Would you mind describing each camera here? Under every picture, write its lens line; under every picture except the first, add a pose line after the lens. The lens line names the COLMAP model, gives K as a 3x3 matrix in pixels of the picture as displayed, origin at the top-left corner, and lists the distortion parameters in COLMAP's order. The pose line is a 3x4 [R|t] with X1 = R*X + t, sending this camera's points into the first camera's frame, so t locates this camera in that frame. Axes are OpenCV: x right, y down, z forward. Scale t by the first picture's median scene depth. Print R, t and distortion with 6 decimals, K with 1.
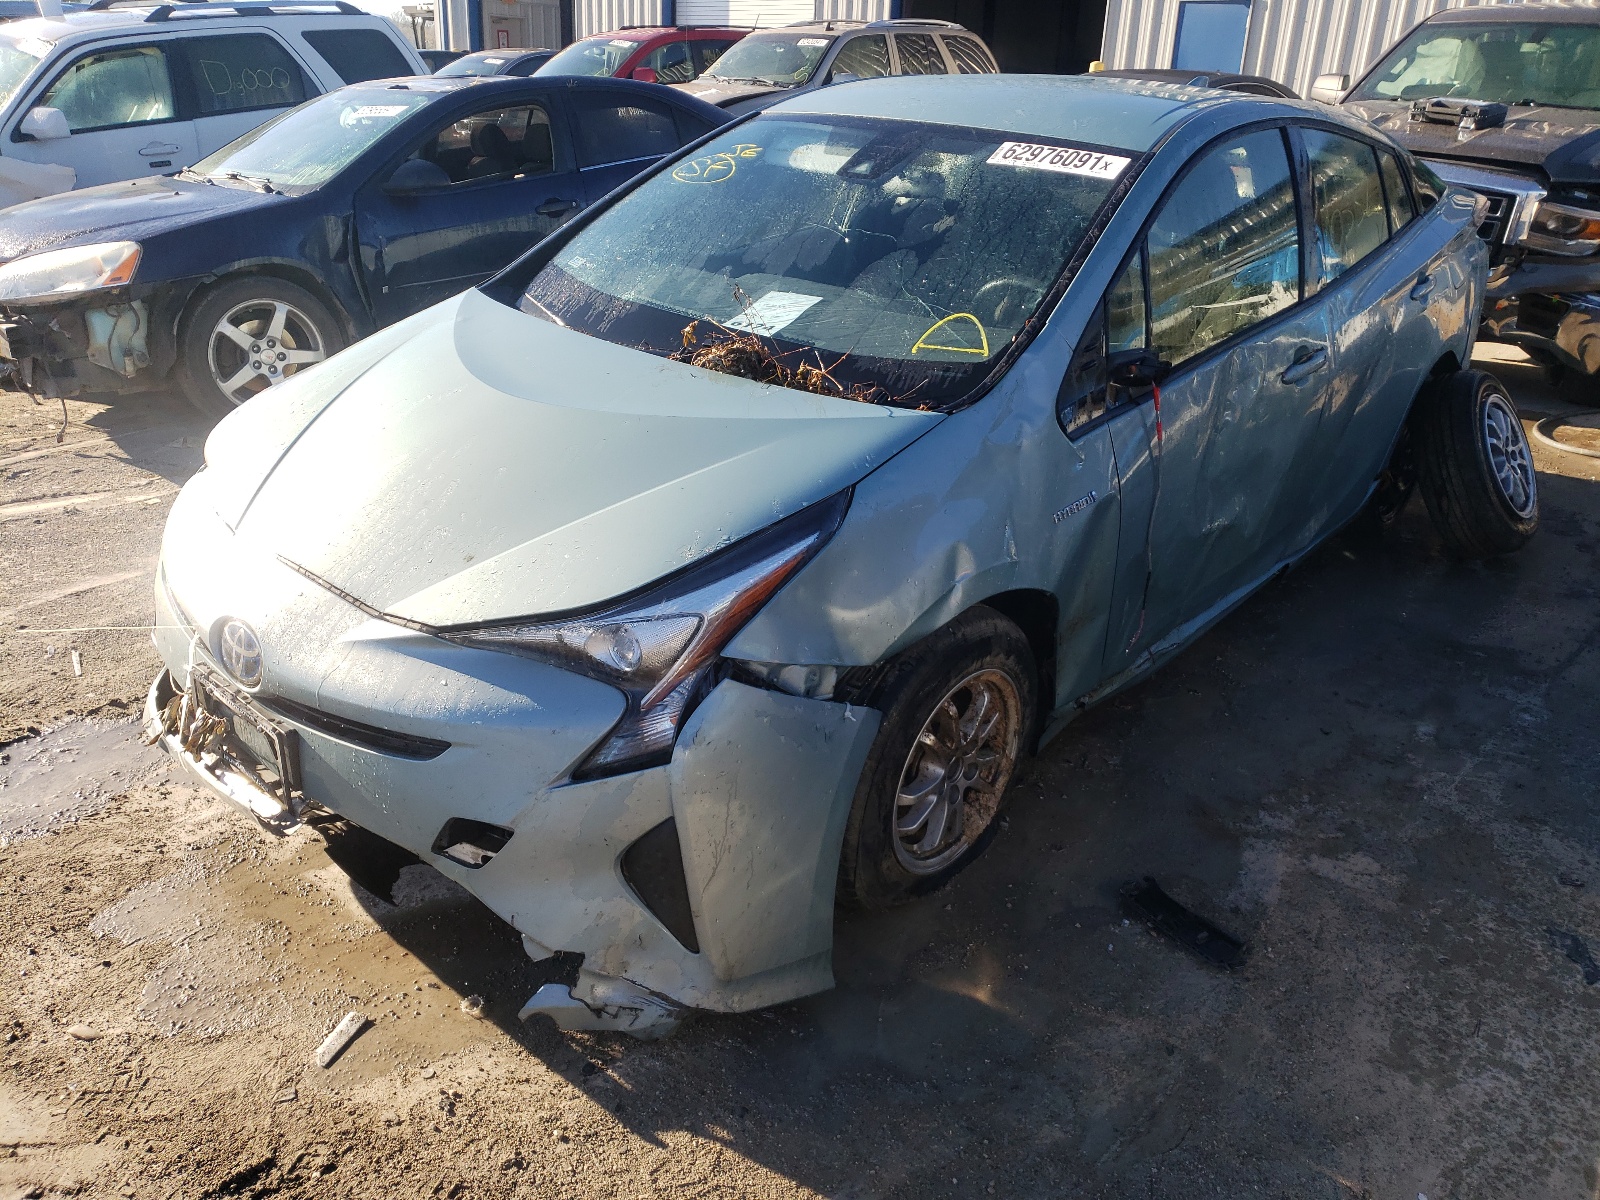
lens RADIAL K [[1209.6, 0, 795.5], [0, 1209.6, 601.4], [0, 0, 1]] dist [-0.002055, 0.018005]
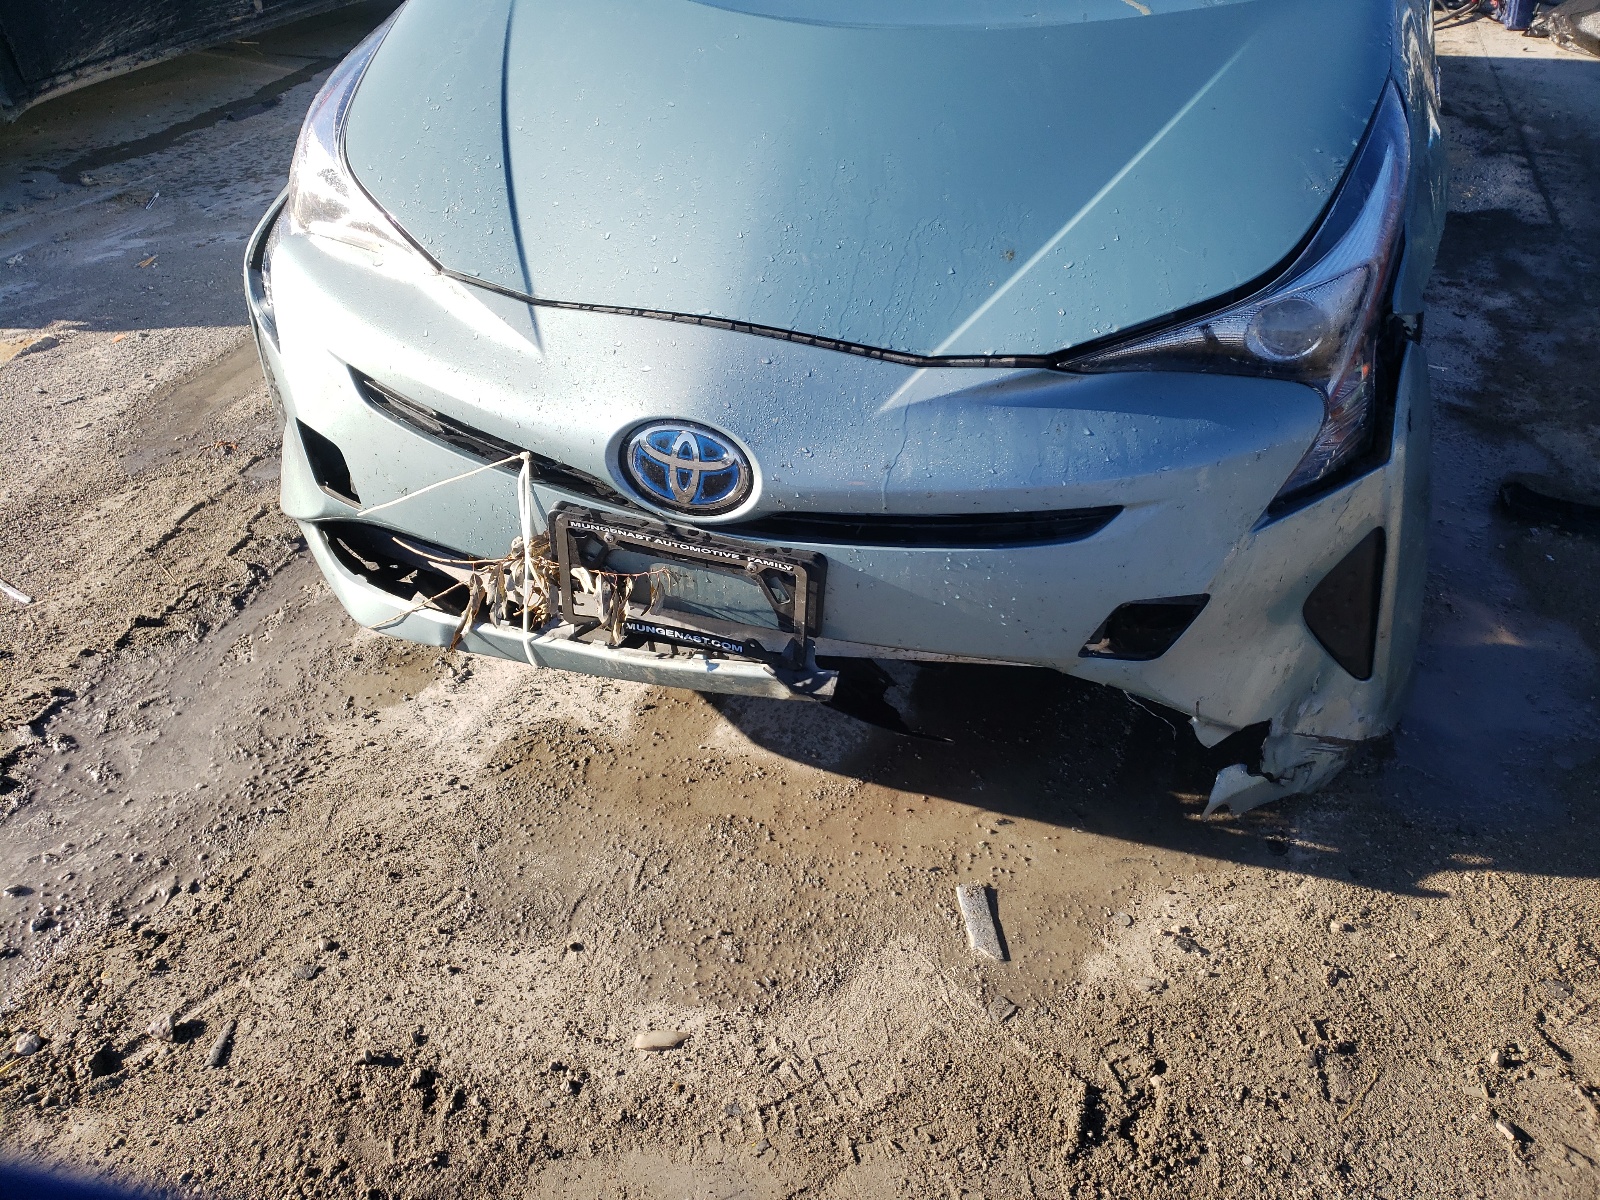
lens RADIAL K [[1209.6, 0, 802.1], [0, 1209.6, 591.3], [0, 0, 1]] dist [-0.002055, 0.018005]
pose [[0.912728, -0.268382, 0.308056, -0.681557], [0.192708, 0.947643, 0.254632, -0.055803], [-0.360265, -0.173045, 0.916659, 0.386408]]
